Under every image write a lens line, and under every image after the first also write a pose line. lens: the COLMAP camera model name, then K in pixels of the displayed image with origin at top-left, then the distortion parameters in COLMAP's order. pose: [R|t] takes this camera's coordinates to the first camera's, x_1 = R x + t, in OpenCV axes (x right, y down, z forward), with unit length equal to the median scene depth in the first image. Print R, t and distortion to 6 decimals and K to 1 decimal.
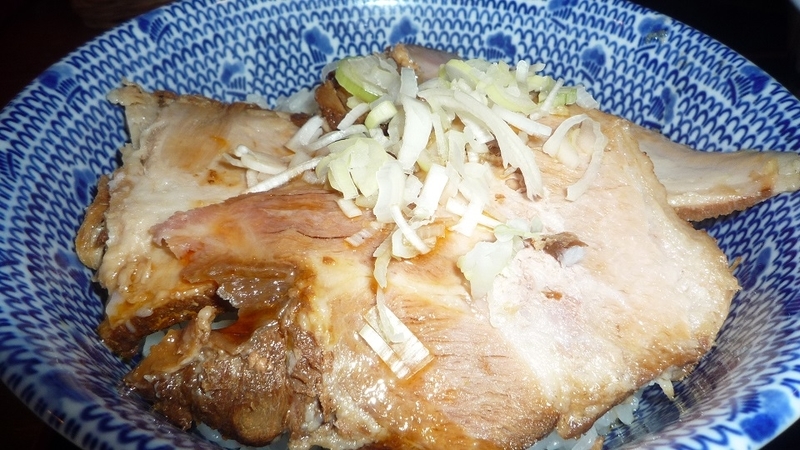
lens RADIAL K [[586.2, 0, 400.0], [0, 586.2, 225.0], [0, 0, 1]] dist [0.003481, -0.007005]
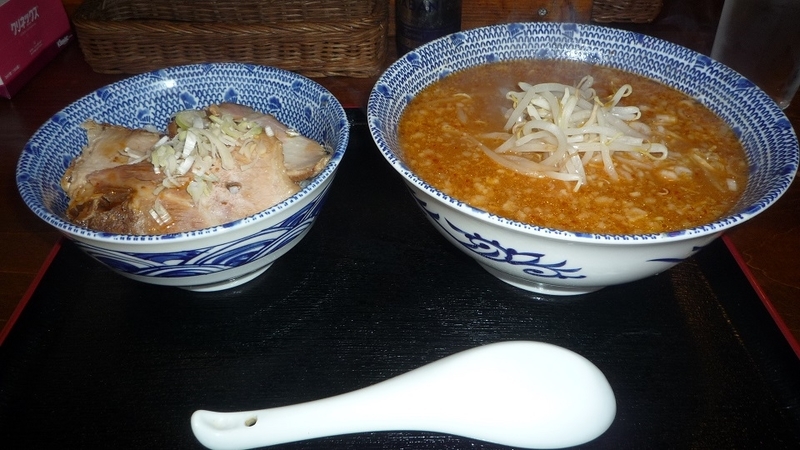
lens RADIAL K [[586.2, 0, 400.0], [0, 586.2, 225.0], [0, 0, 1]] dist [0.003481, -0.007005]
pose [[0.998288, 0.032840, -0.048399, 0.810407], [-0.033806, 0.999243, -0.019270, 0.163047], [0.047730, 0.020873, 0.998642, -1.144361]]
